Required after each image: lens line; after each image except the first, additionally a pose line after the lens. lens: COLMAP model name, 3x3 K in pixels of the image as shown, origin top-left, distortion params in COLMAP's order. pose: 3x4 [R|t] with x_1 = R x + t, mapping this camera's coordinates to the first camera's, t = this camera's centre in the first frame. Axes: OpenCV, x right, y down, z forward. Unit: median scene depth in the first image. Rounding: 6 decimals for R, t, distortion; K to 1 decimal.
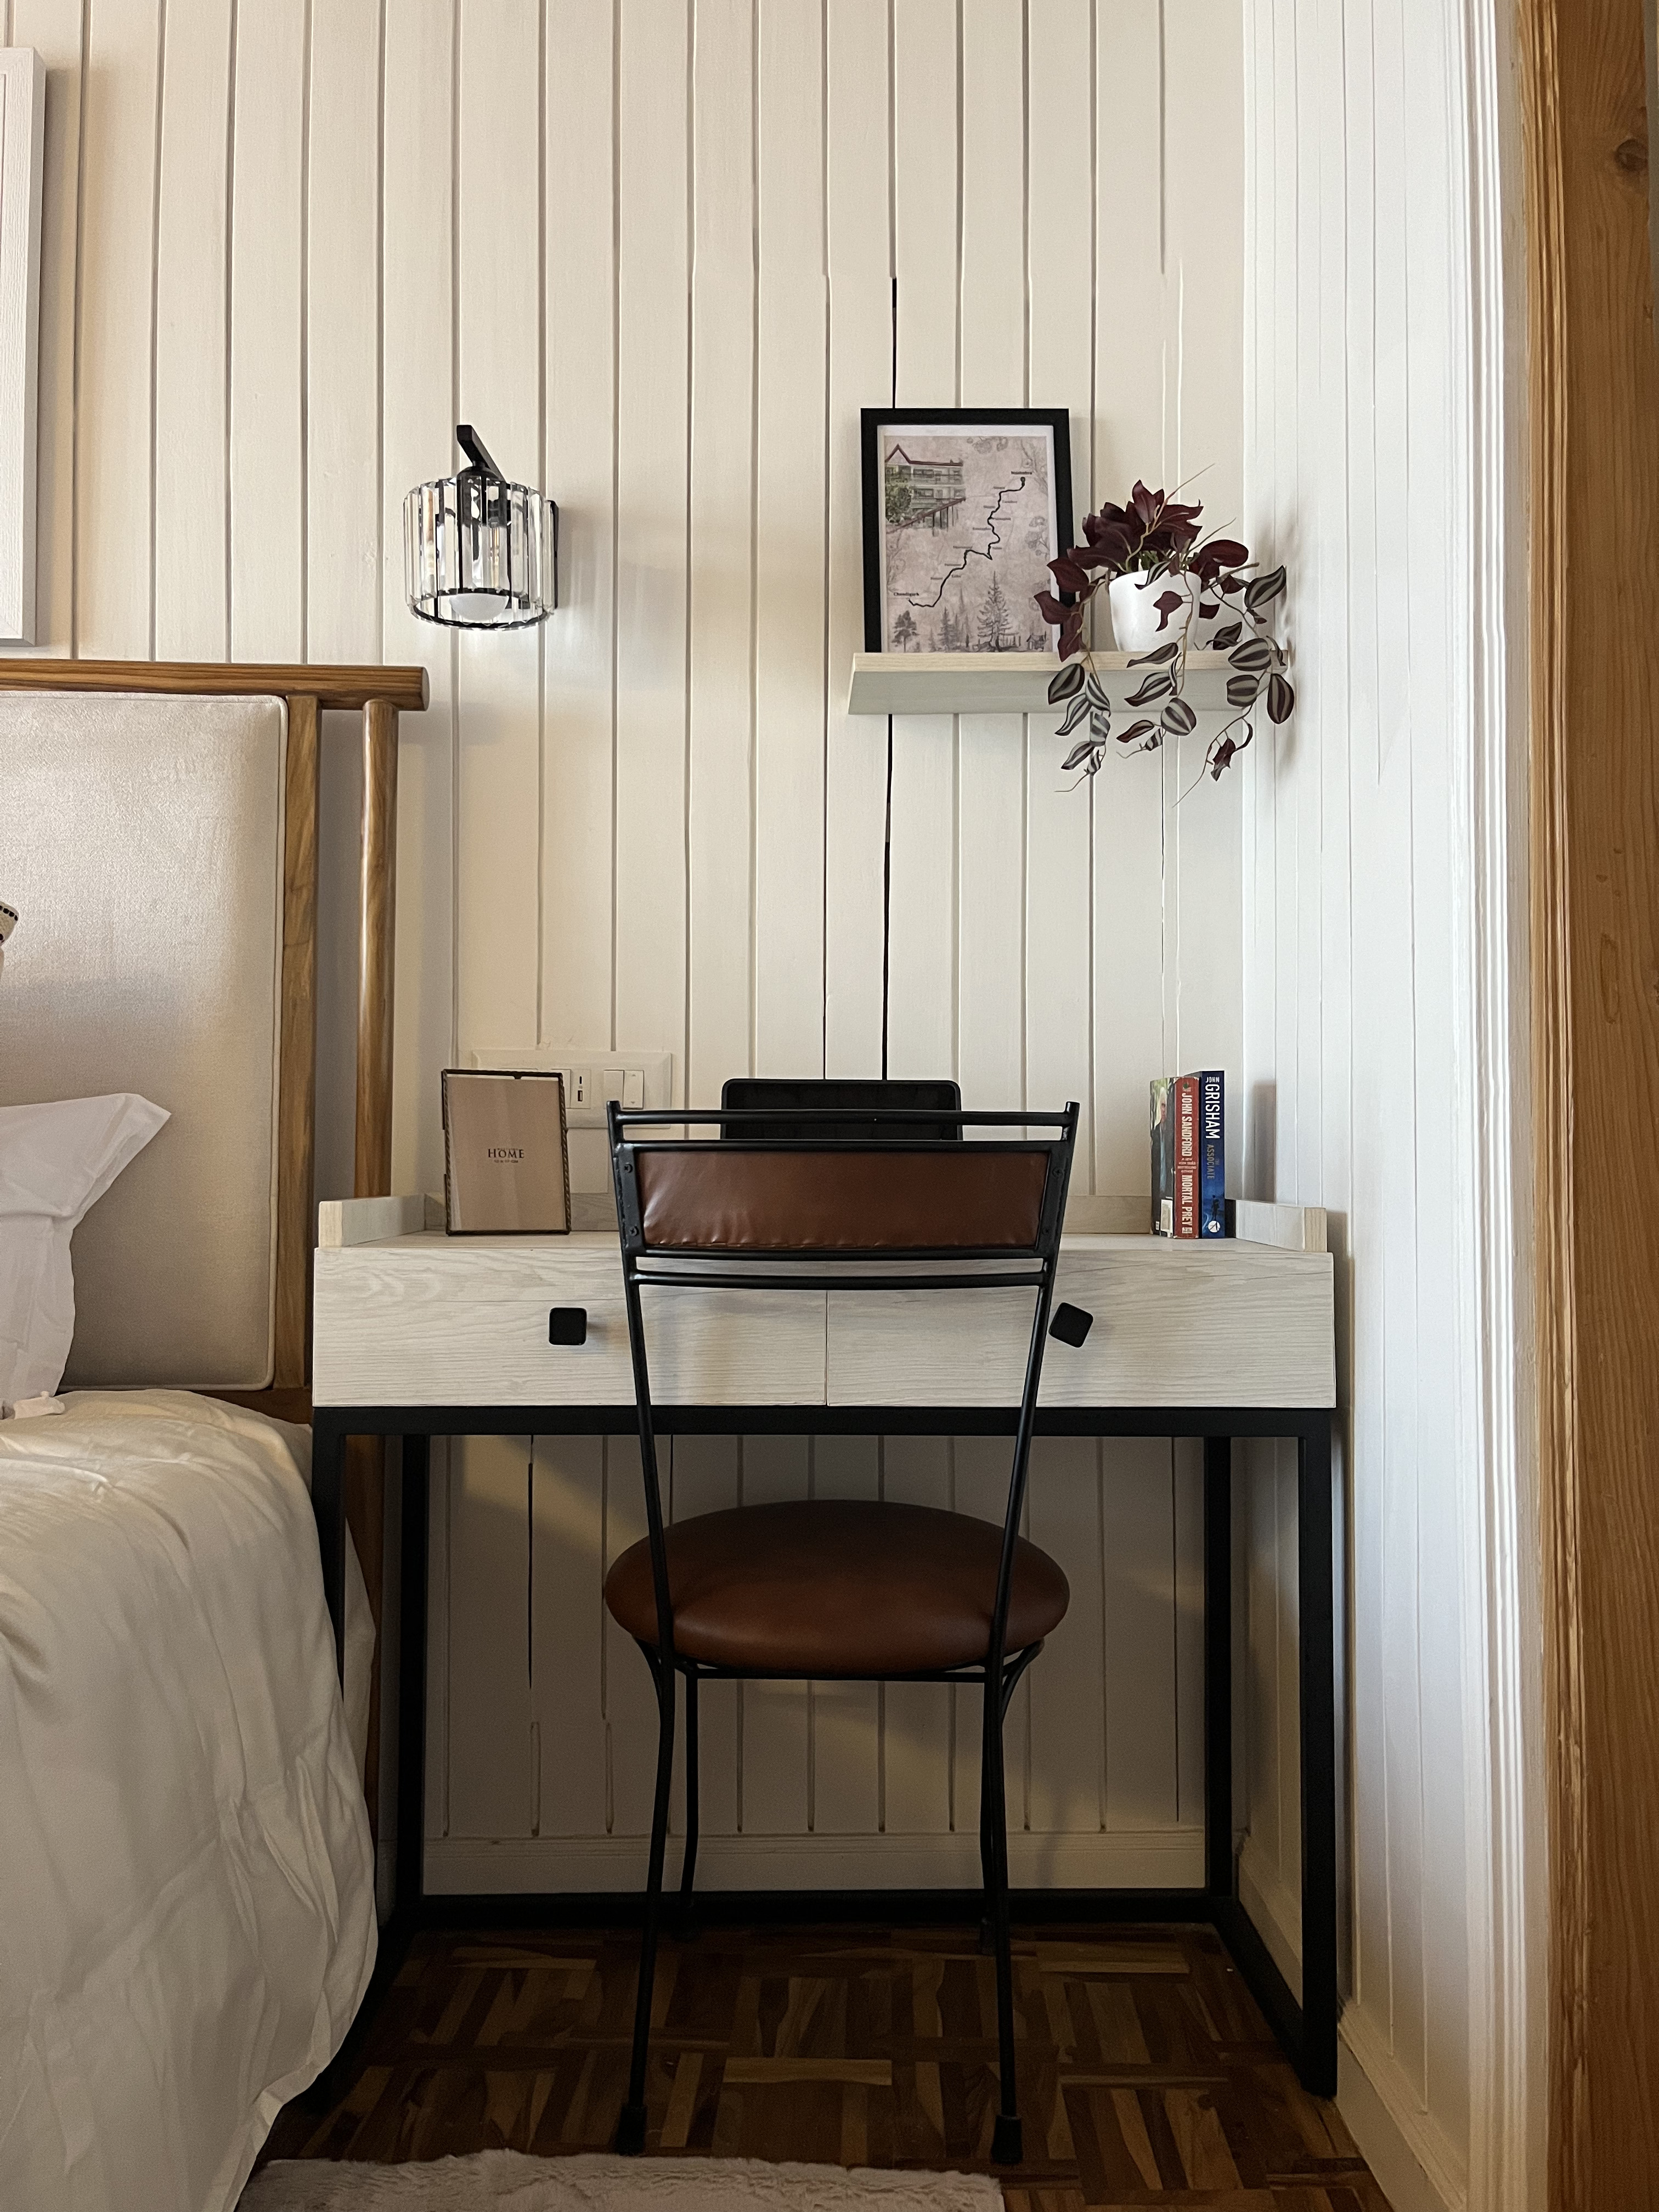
lens RADIAL K [[1686.6, 0, 784.6], [0, 1686.6, 1106.0], [0, 0, 1]] dist [0.004724, -0.000801]
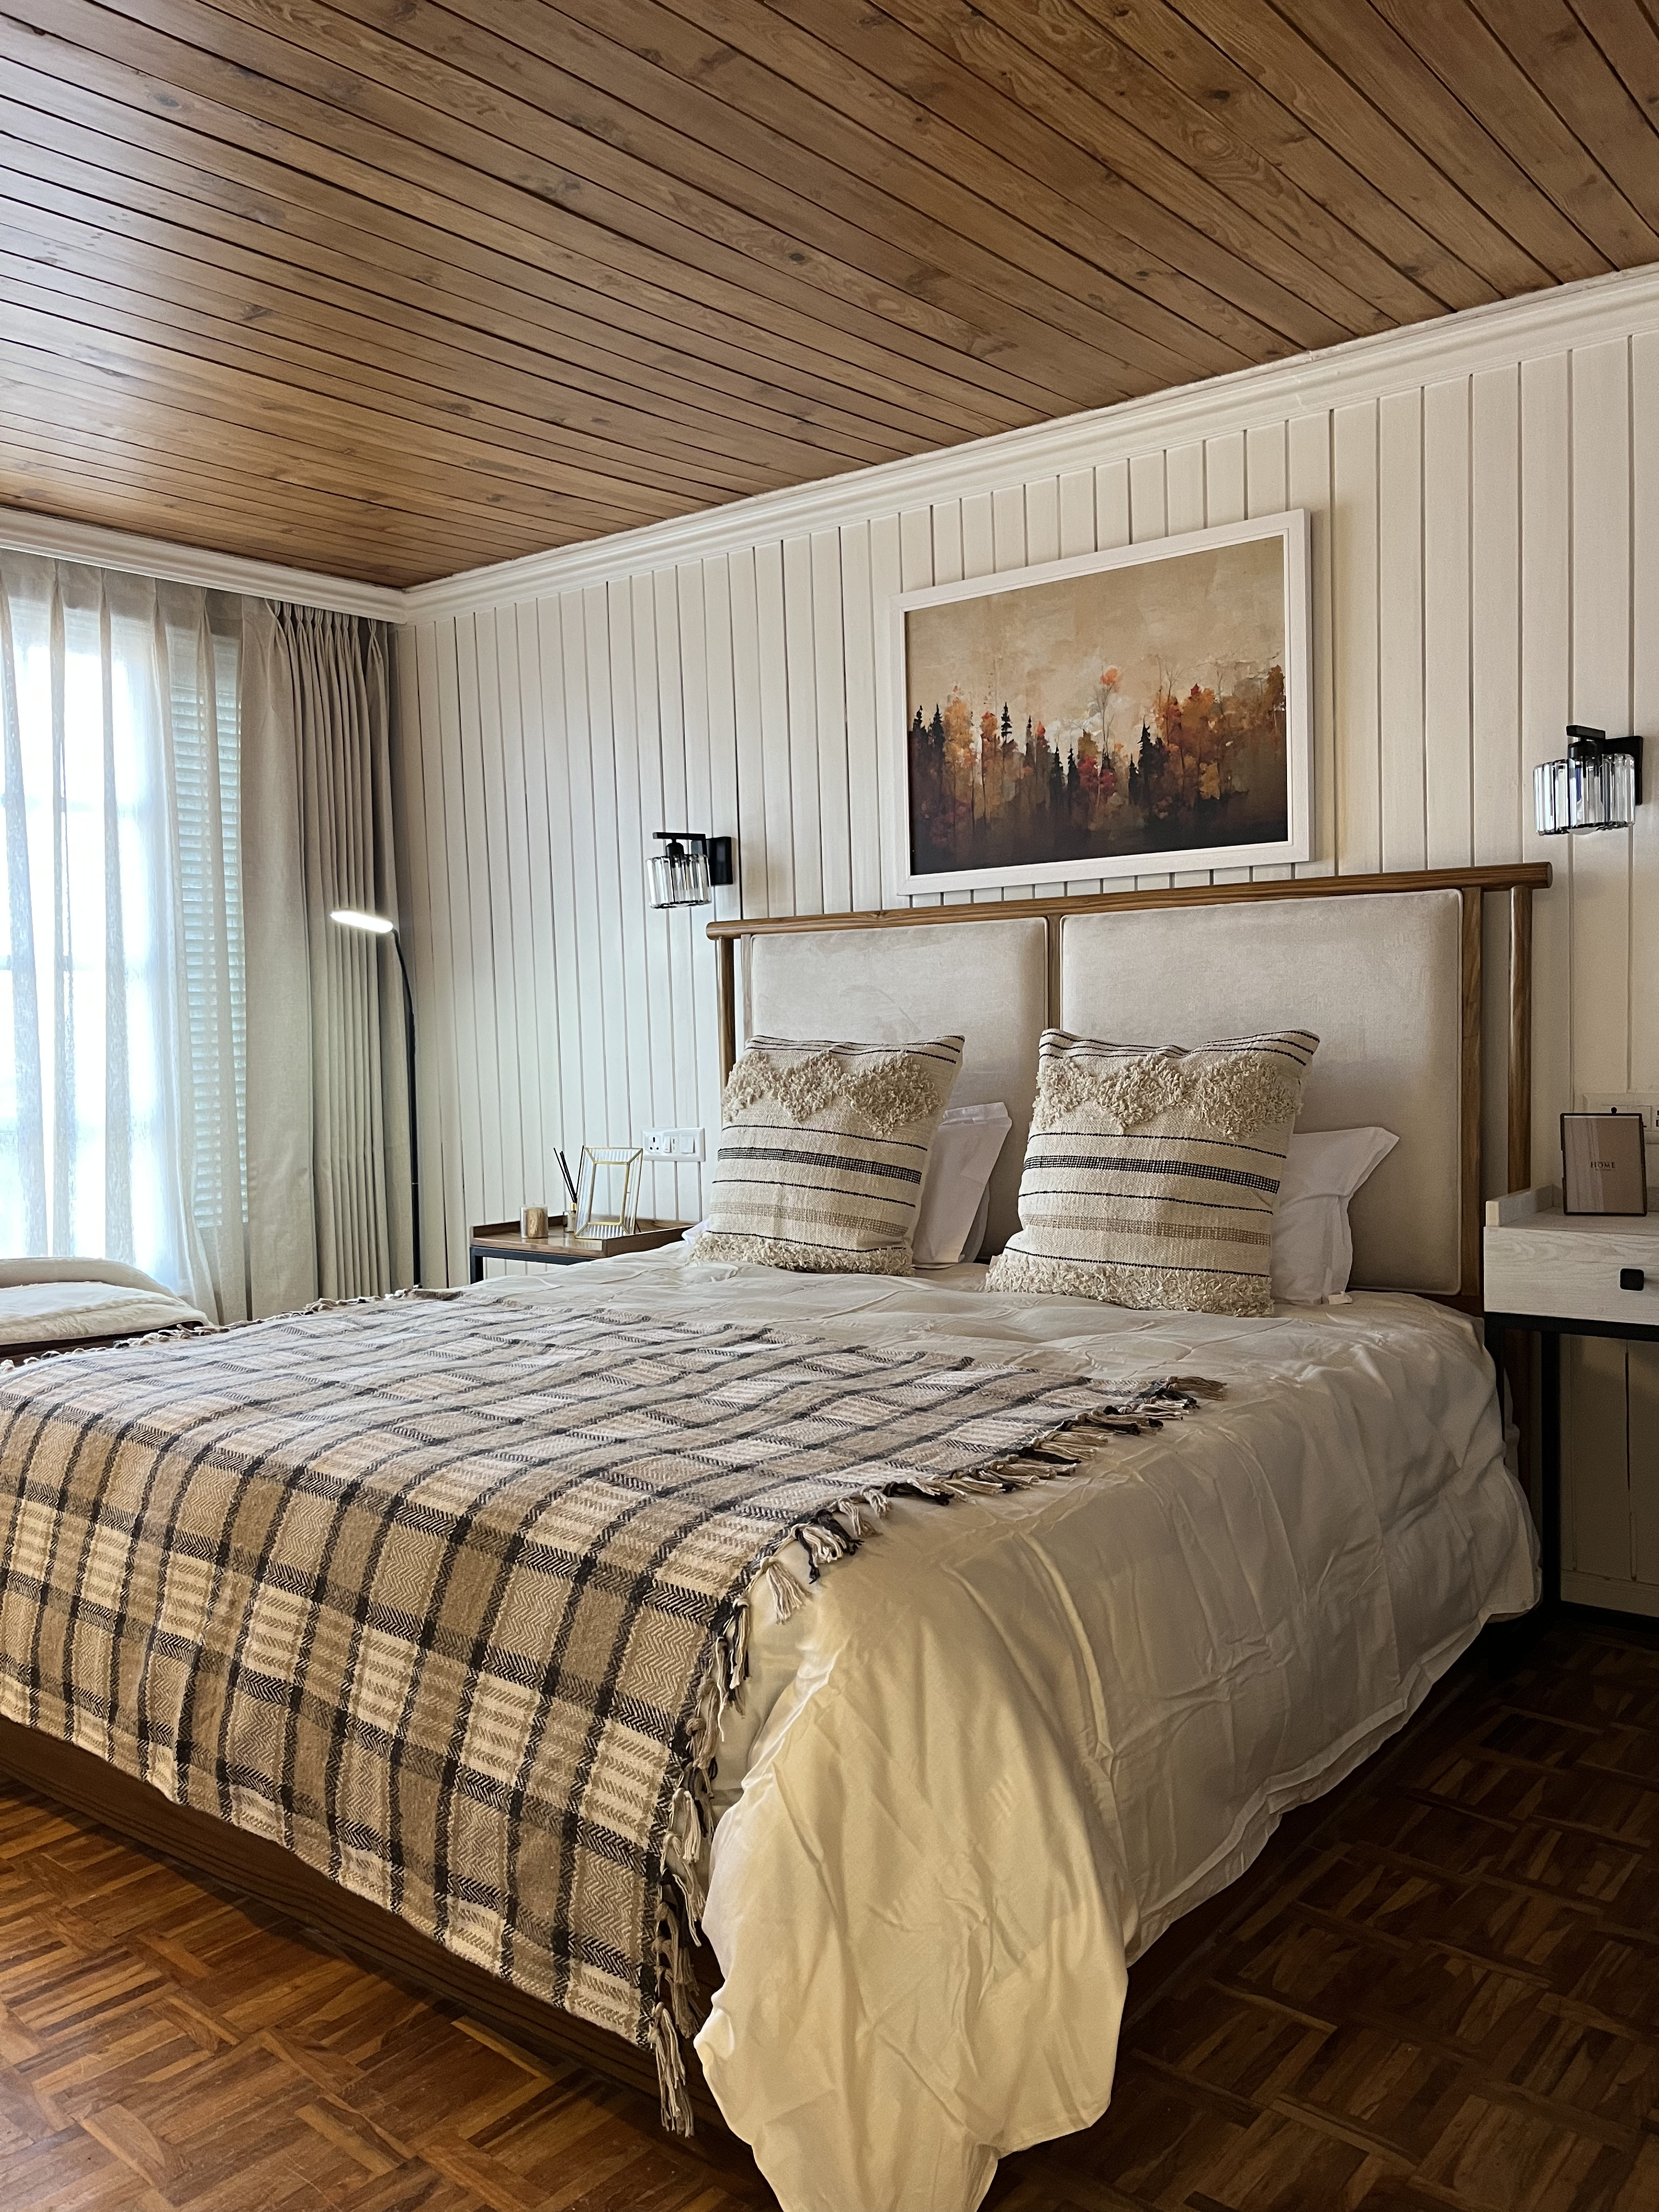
lens RADIAL K [[1686.6, 0, 784.6], [0, 1686.6, 1106.0], [0, 0, 1]] dist [0.004724, -0.000801]
pose [[0.784358, 0.013841, -0.620154, 0.232614], [0.052833, 0.994627, 0.089022, -0.219523], [0.618054, -0.102590, 0.779413, -0.788399]]
